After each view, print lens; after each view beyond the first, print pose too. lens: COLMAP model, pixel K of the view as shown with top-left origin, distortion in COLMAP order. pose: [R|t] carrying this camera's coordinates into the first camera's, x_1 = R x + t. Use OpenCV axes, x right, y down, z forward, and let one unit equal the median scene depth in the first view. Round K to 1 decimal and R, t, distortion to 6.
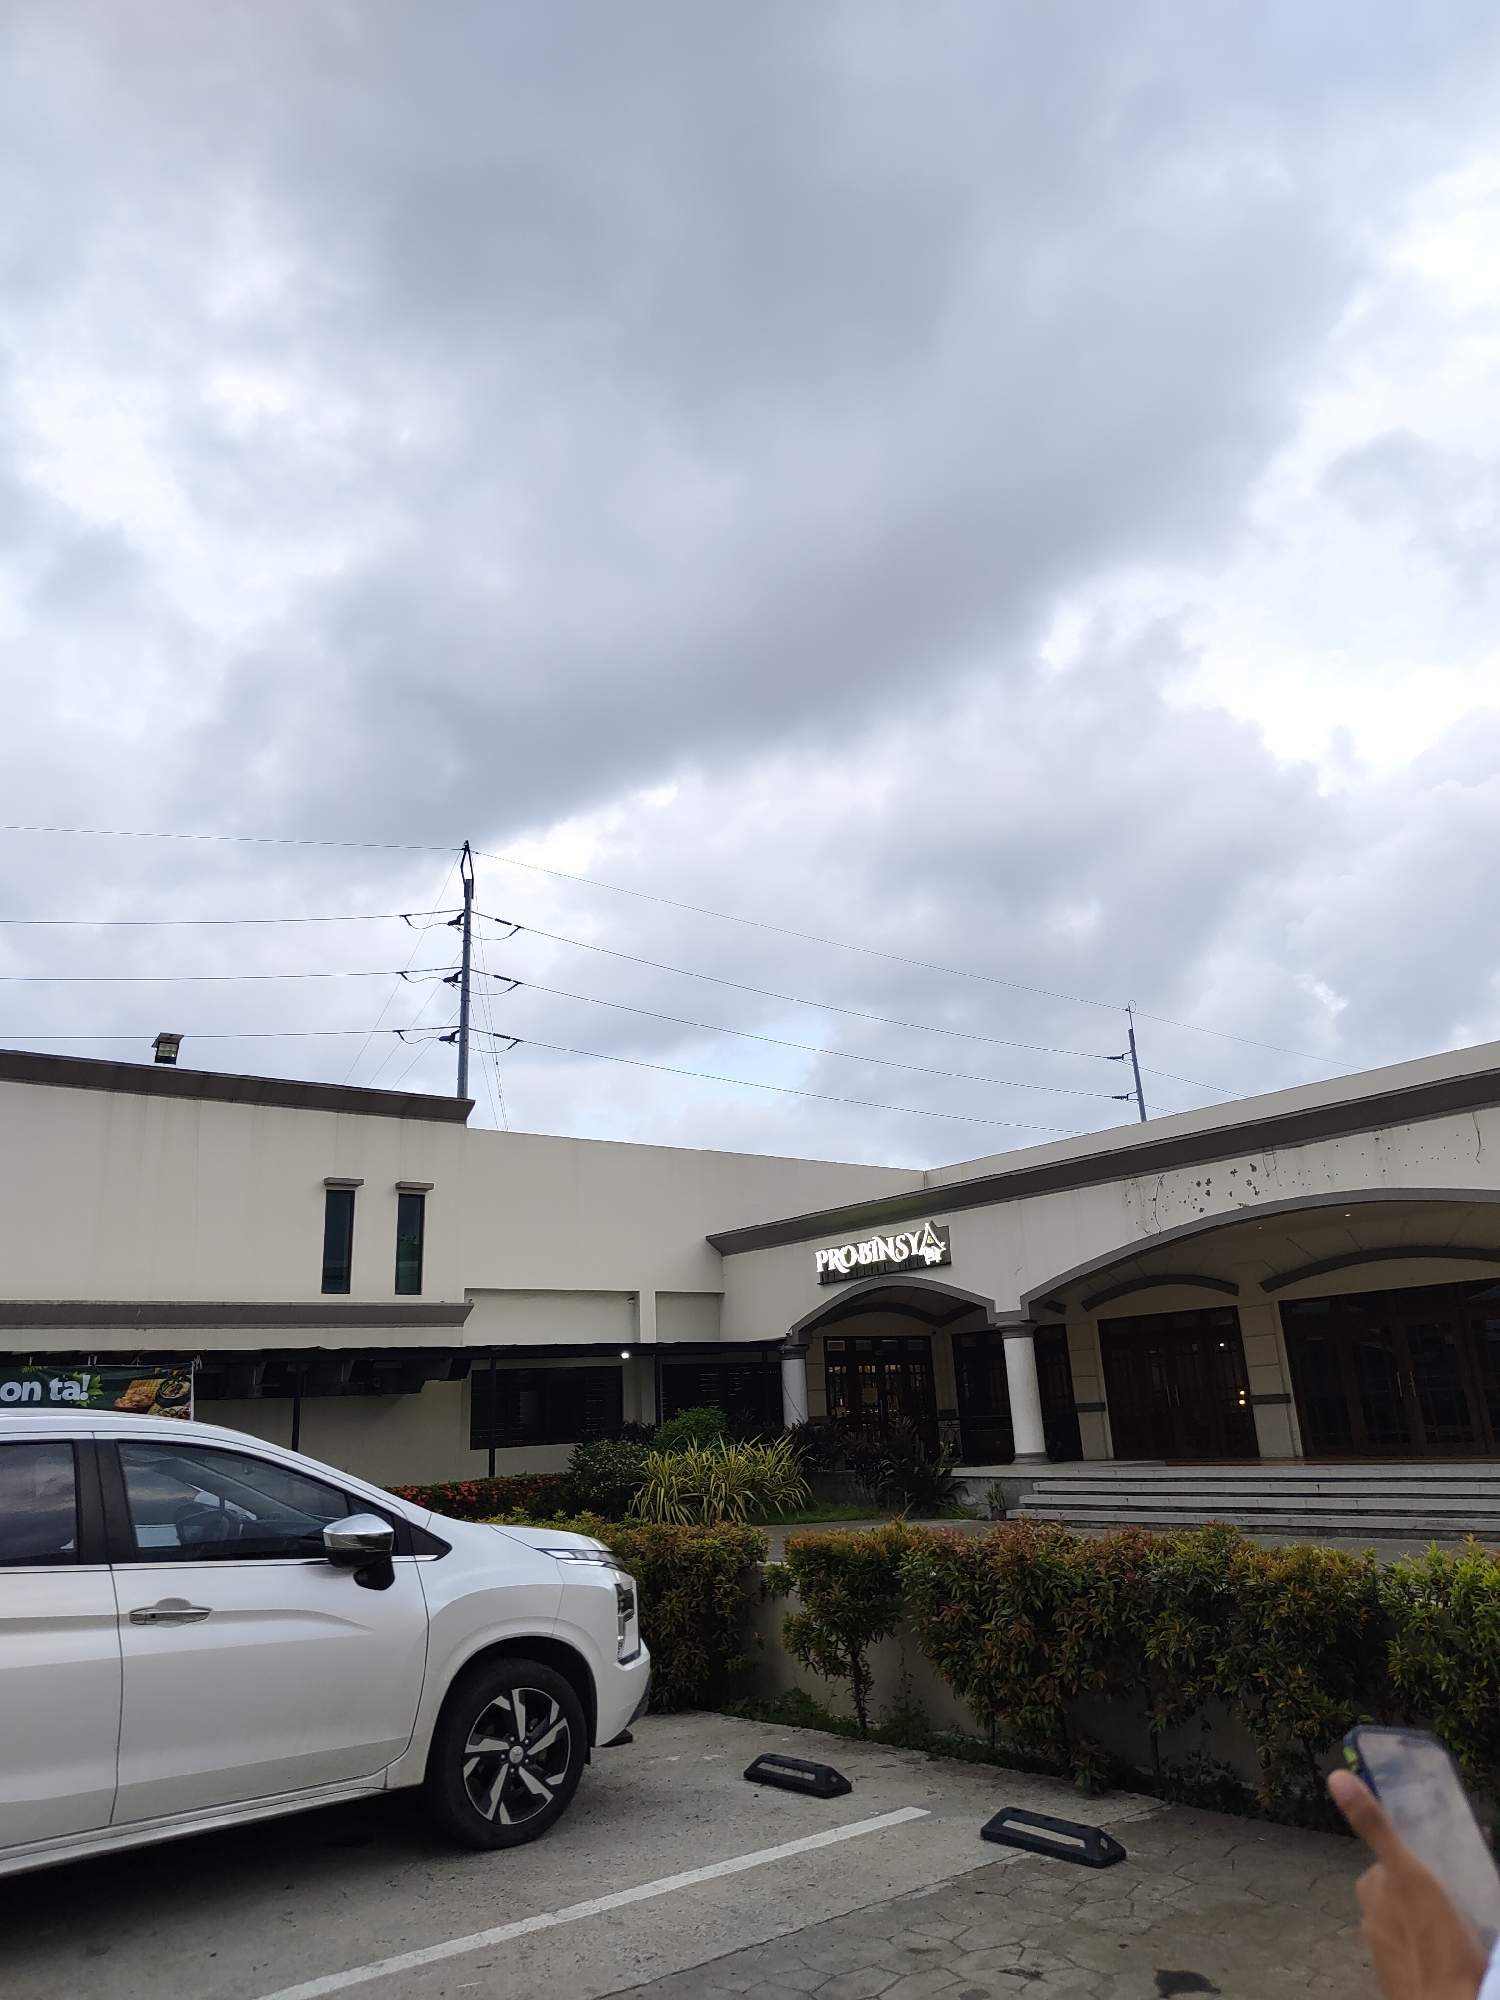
lens RADIAL K [[1423.2, 0, 770.6], [0, 1423.2, 954.7], [0, 0, 1]] dist [0.048645, -0.044213]
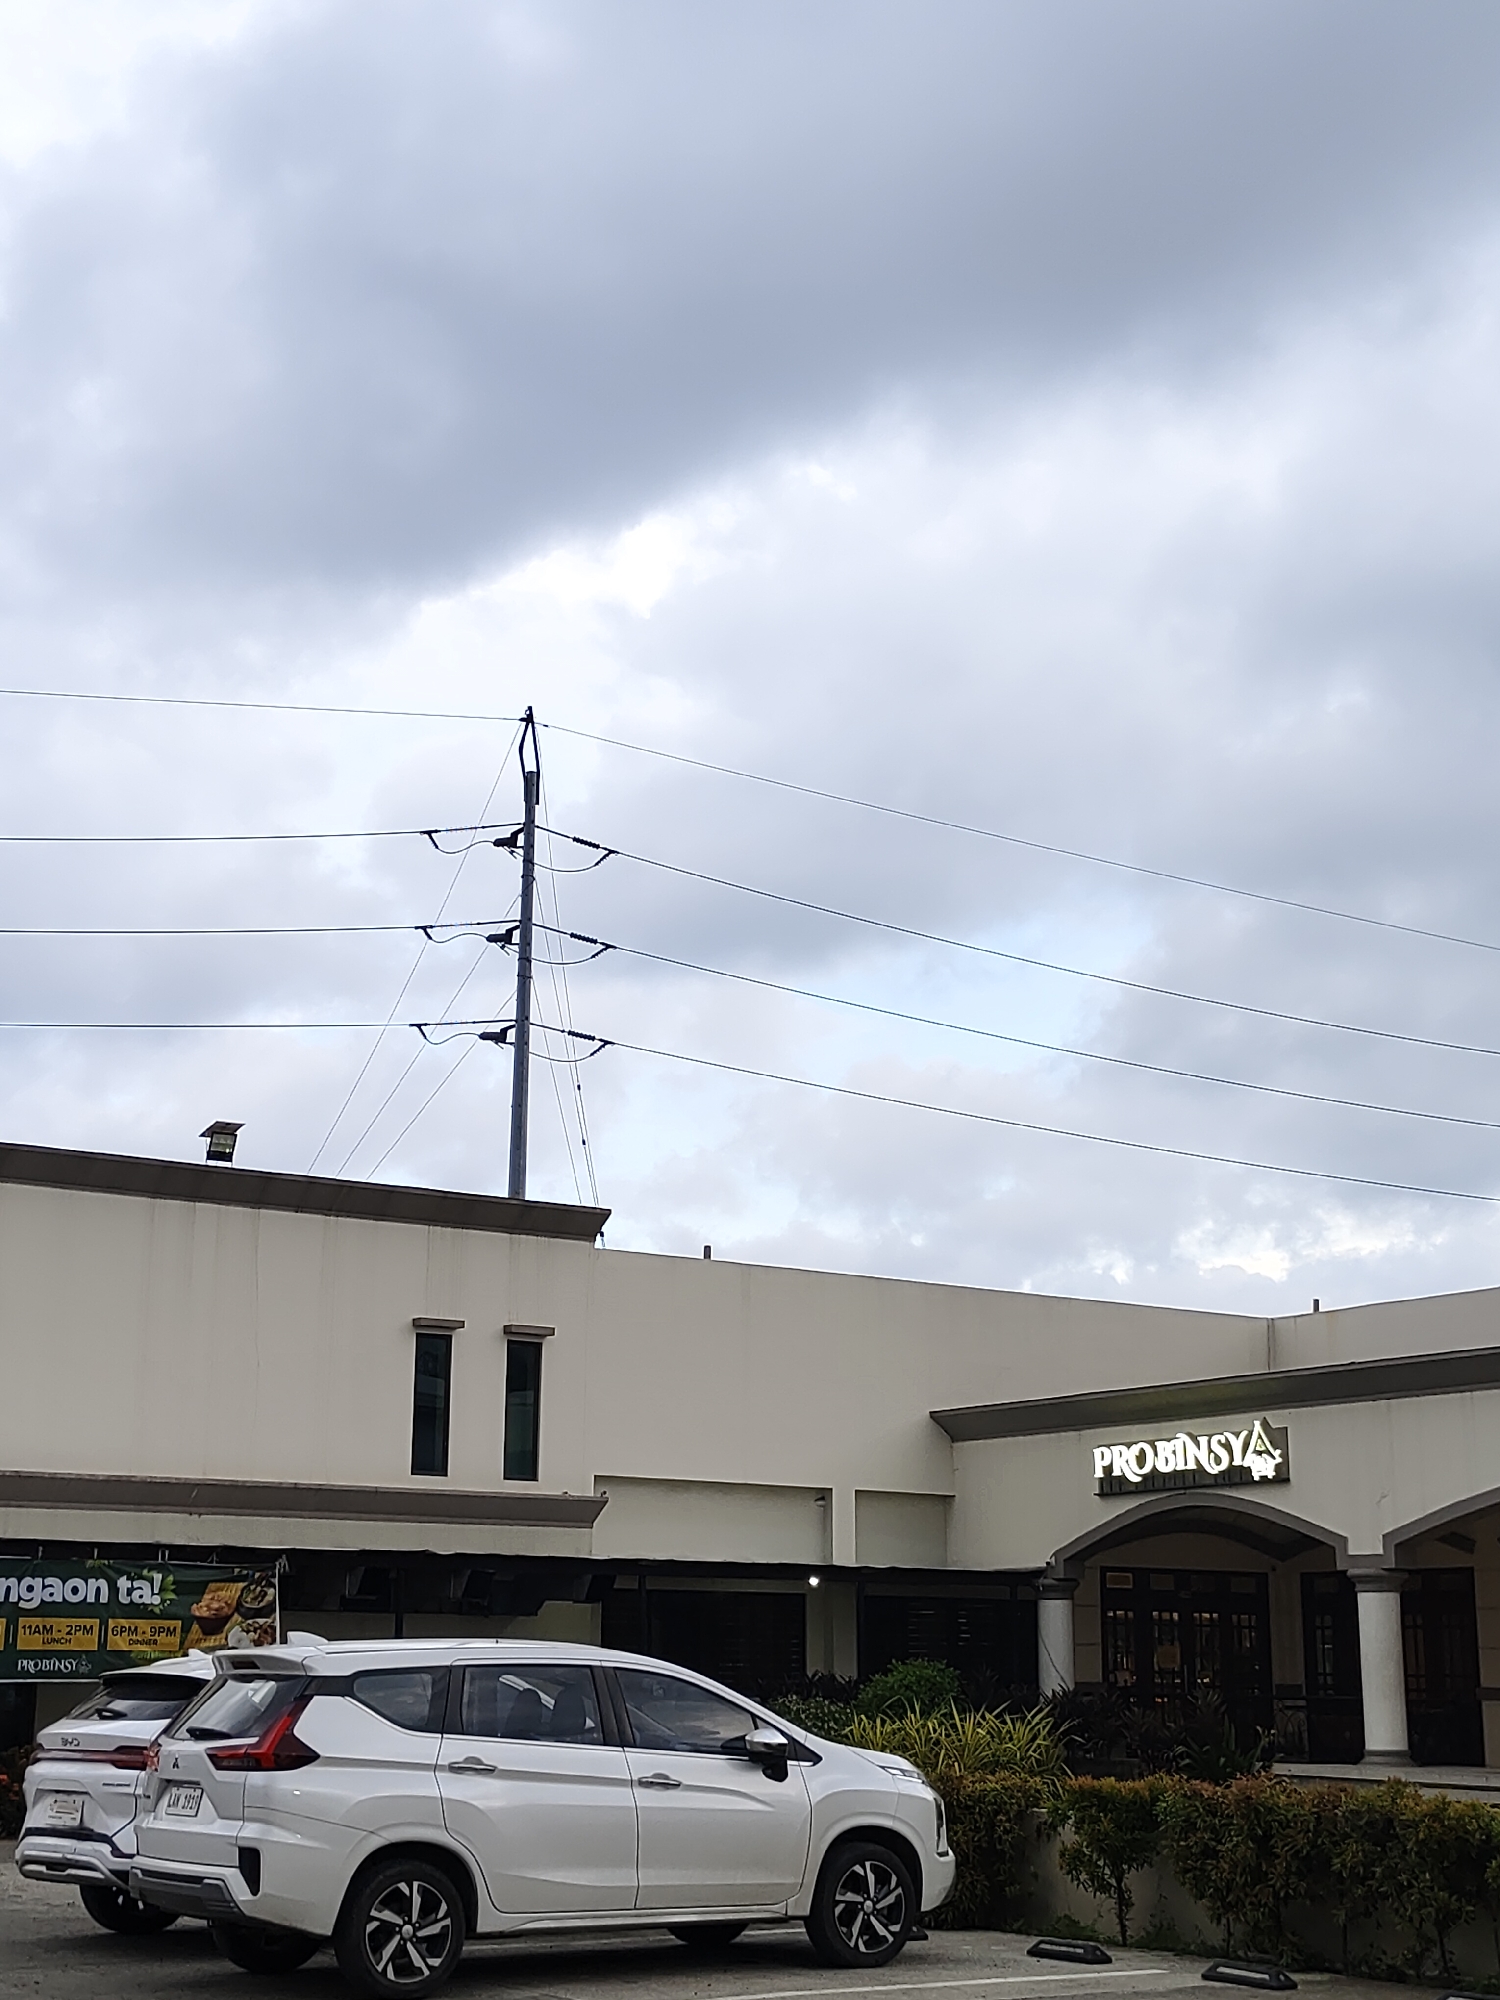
lens RADIAL K [[2800.3, 0, 750.3], [0, 2800.3, 1006.4], [0, 0, 1]] dist [0.063616, 0.000000]
pose [[0.994899, 0.036602, -0.093999, -0.016099], [-0.028919, 0.996226, 0.081832, -0.128789], [0.096640, -0.078696, 0.992203, -0.399741]]
